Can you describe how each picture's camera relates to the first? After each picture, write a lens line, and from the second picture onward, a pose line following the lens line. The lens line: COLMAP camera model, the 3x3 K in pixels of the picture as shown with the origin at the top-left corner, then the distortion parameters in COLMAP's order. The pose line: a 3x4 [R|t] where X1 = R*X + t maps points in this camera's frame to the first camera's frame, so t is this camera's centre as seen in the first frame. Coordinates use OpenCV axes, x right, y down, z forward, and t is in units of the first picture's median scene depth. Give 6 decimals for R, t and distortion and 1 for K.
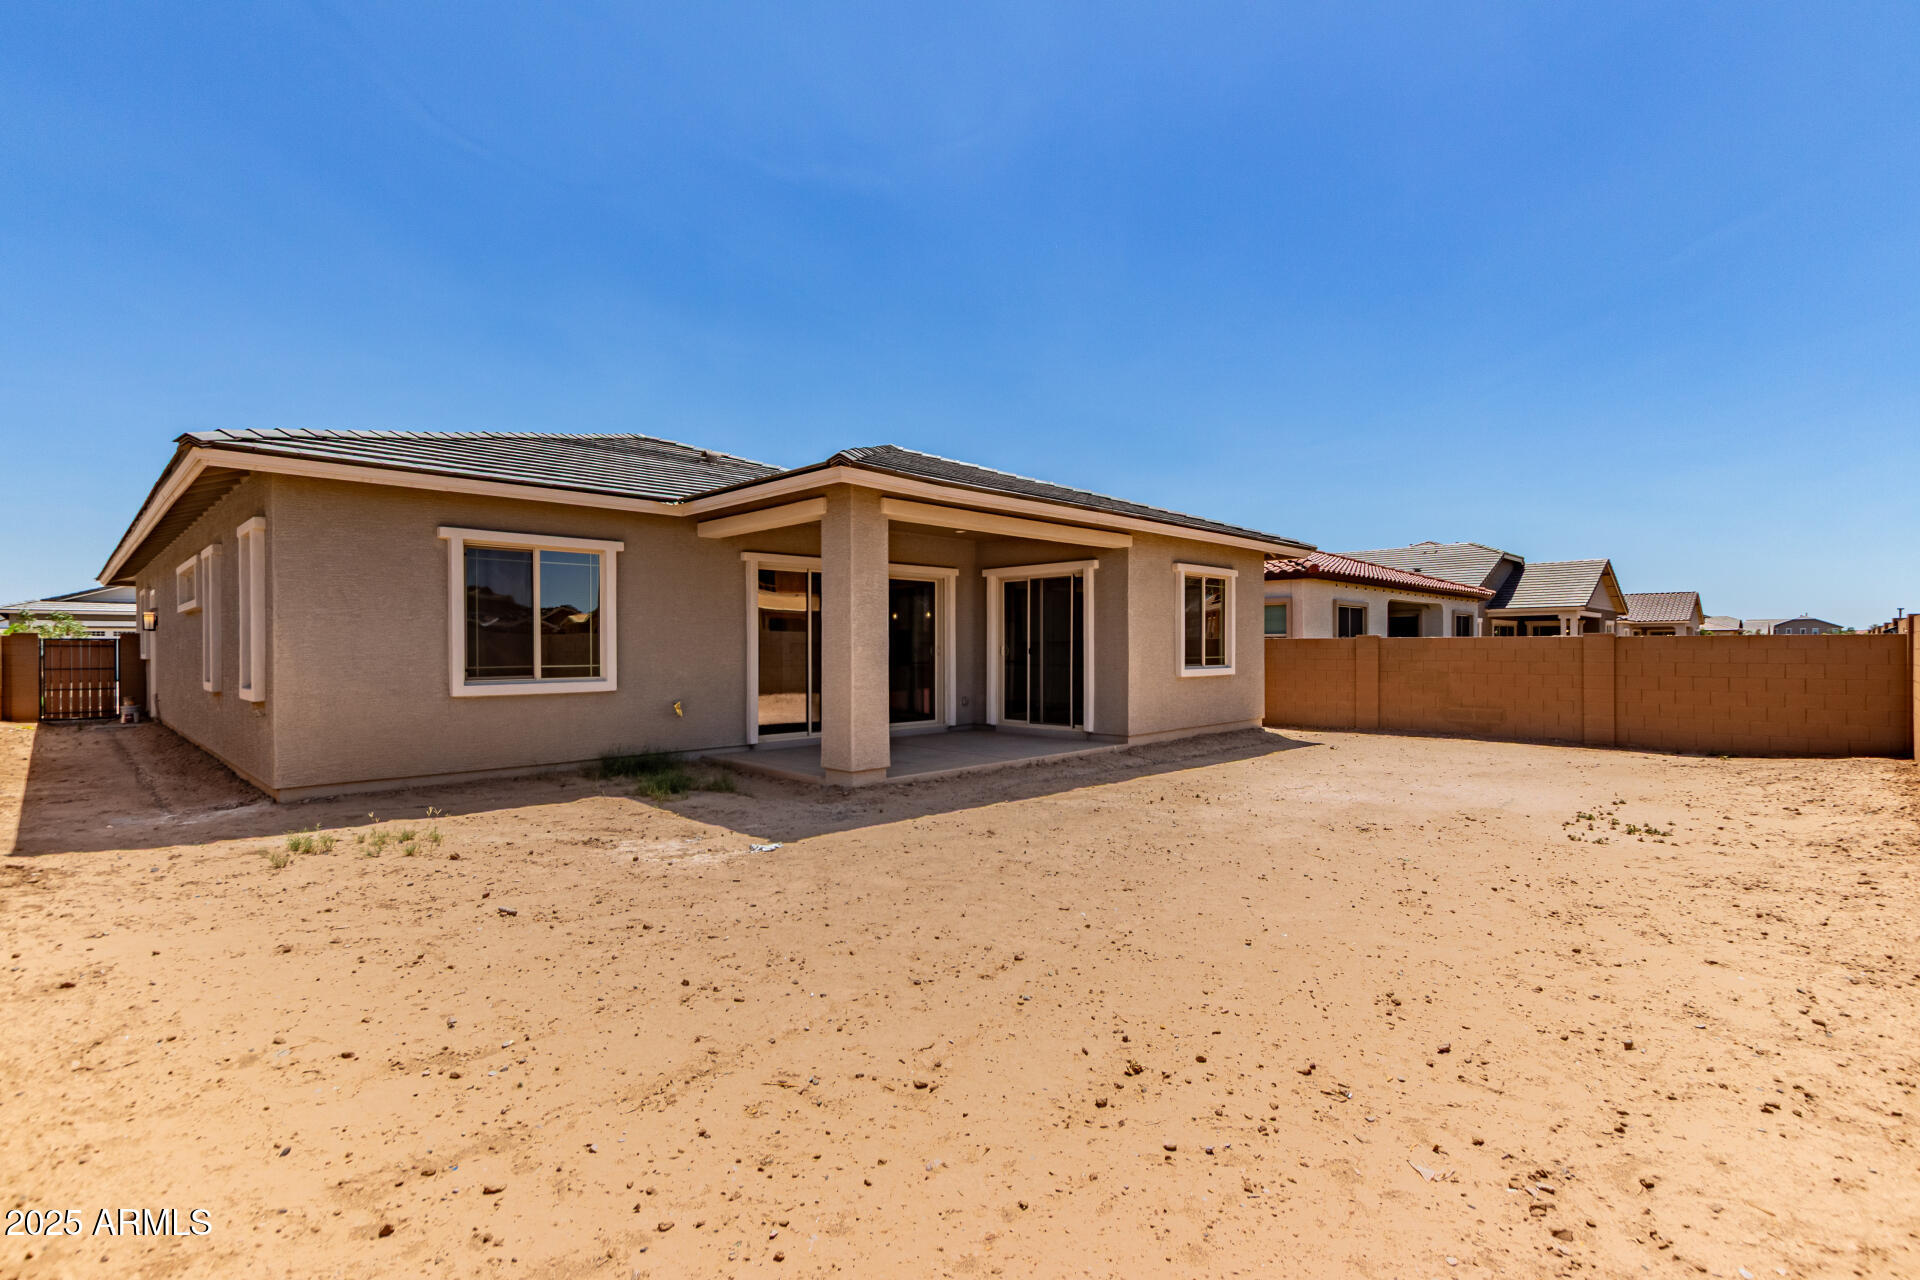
lens RADIAL K [[883.4, 0, 960.4], [0, 883.4, 635.7], [0, 0, 1]] dist [0.004927, 0.000092]
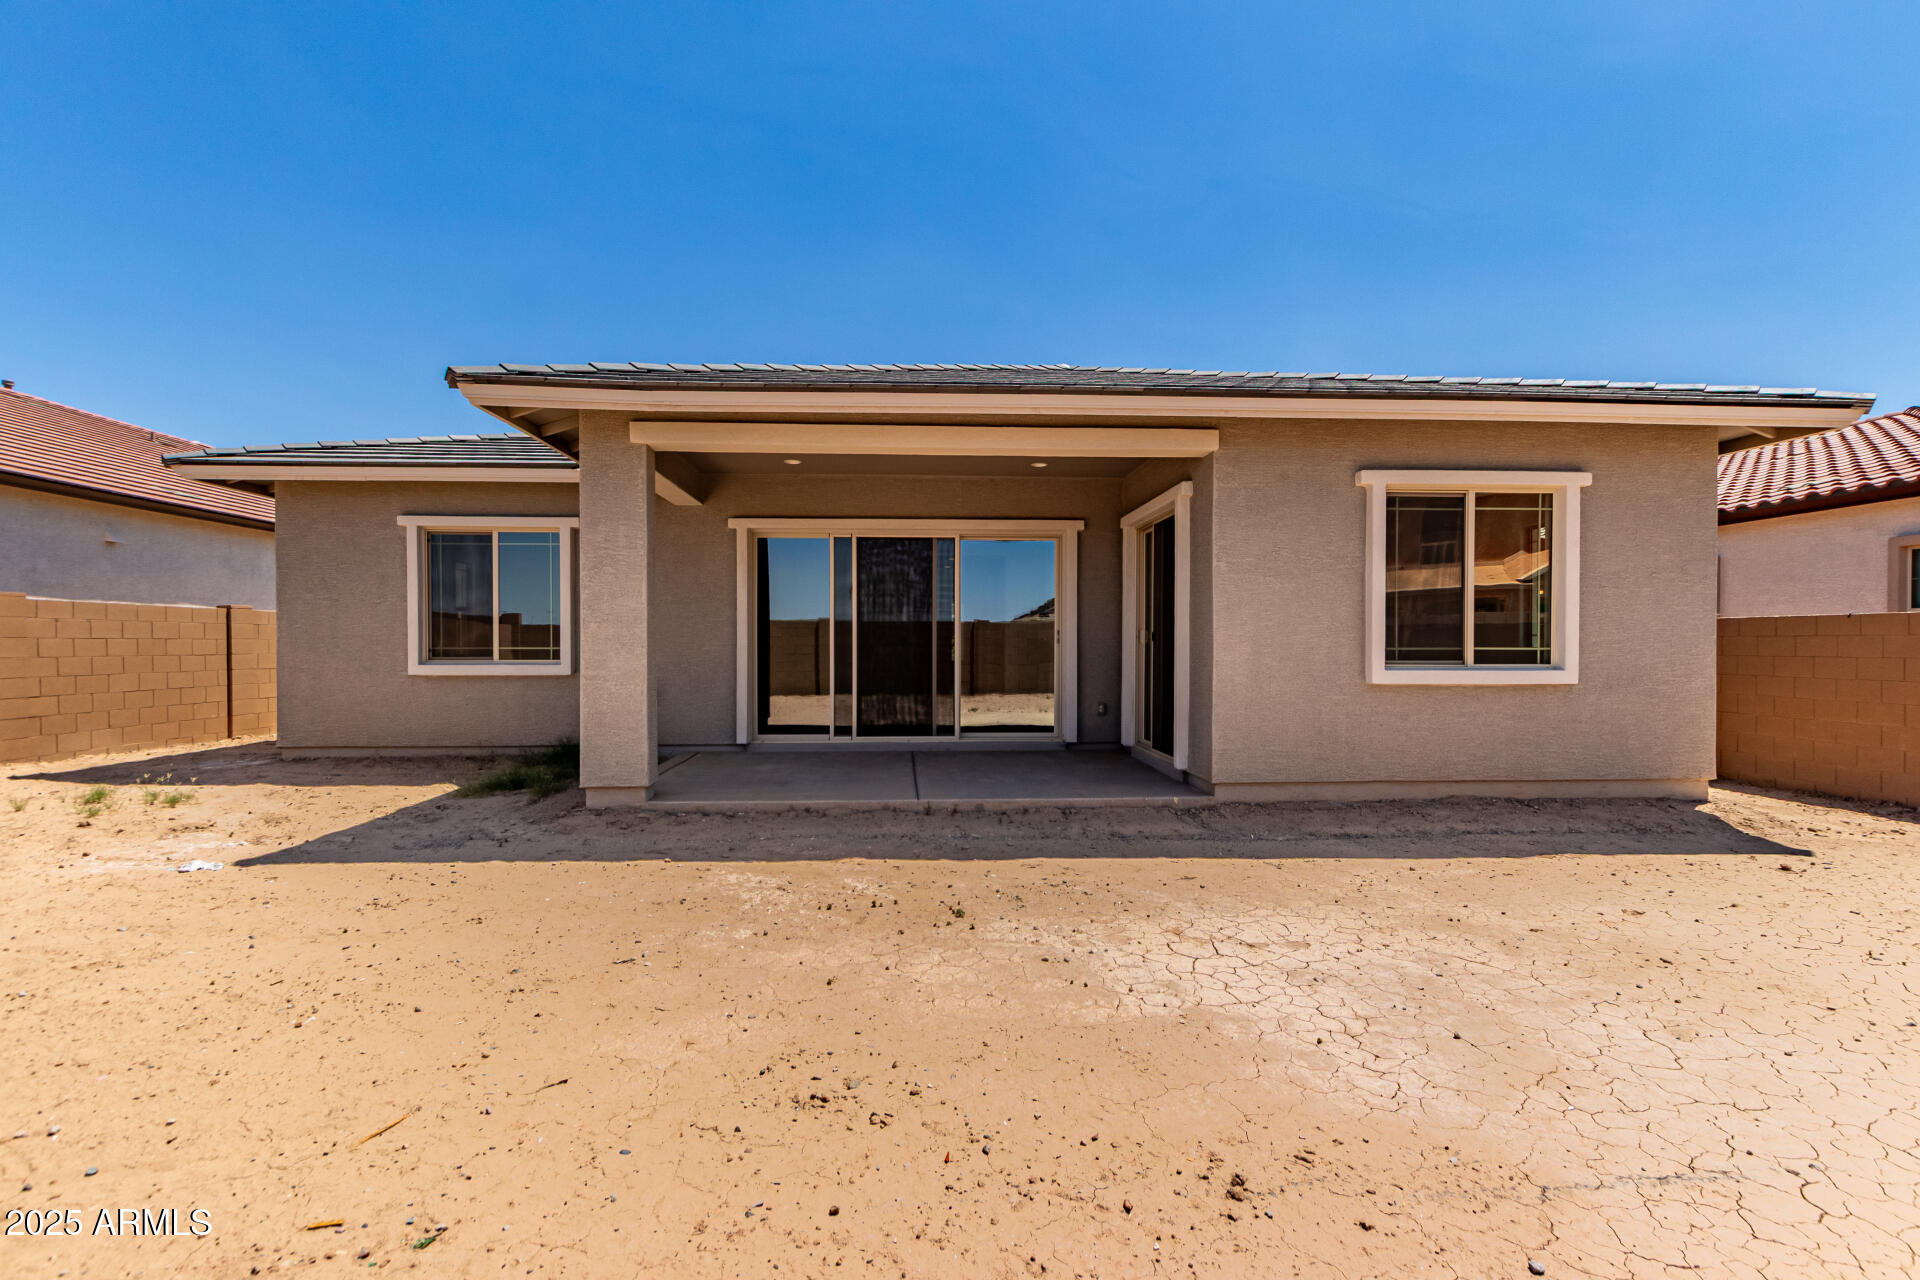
lens RADIAL K [[883.4, 0, 960.4], [0, 883.4, 635.7], [0, 0, 1]] dist [0.004927, 0.000092]
pose [[0.745766, -0.004102, -0.666195, 0.519622], [0.004126, 0.999990, -0.001539, 0.021853], [0.666195, -0.001601, 0.745776, 0.539146]]
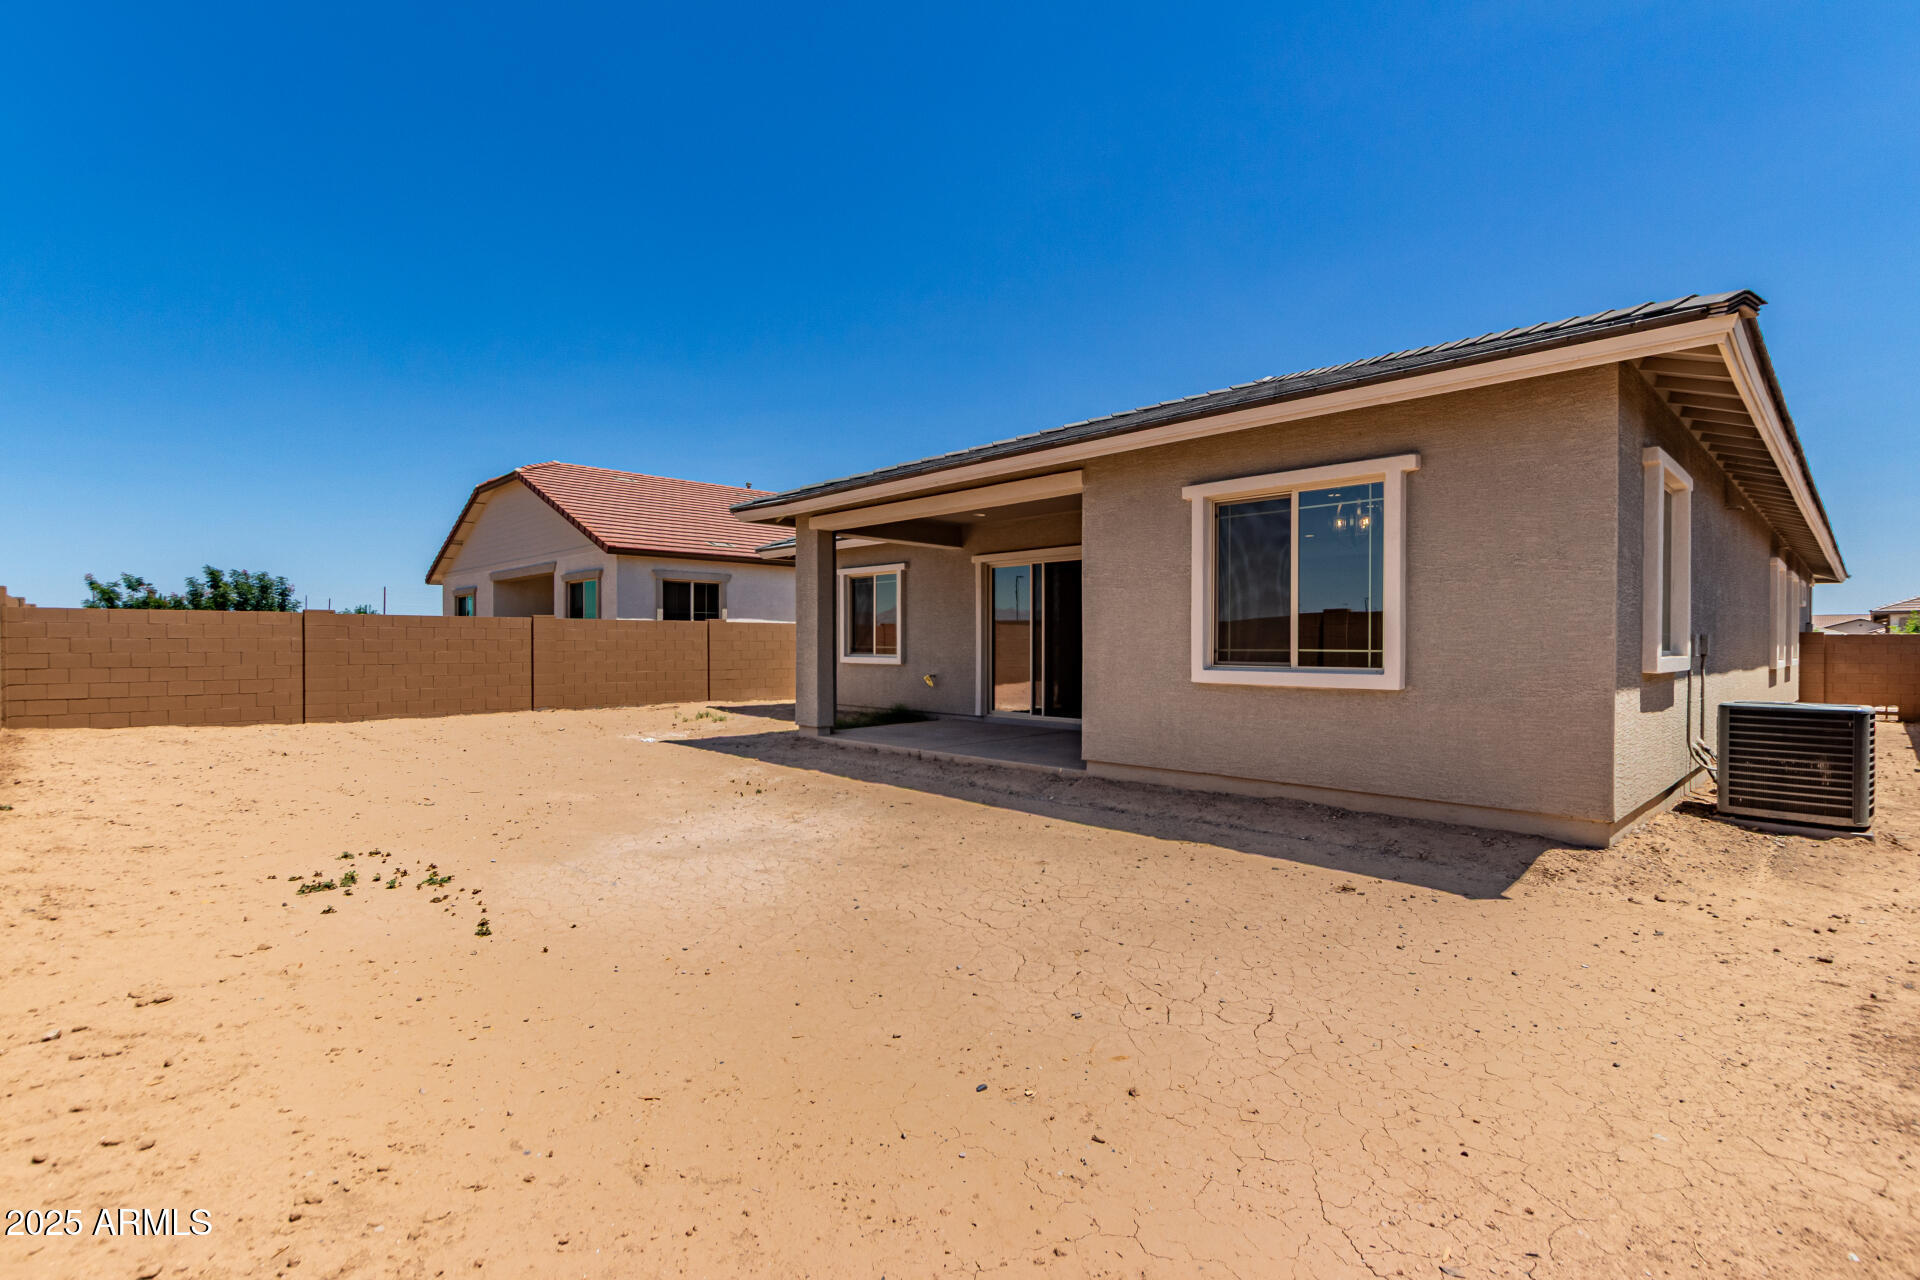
lens RADIAL K [[883.4, 0, 960.4], [0, 883.4, 635.7], [0, 0, 1]] dist [0.004927, 0.000092]
pose [[-0.009186, -0.007236, -0.999932, 1.023927], [0.007632, 0.999944, -0.007306, 0.024071], [0.999929, -0.007699, -0.009131, 1.050266]]
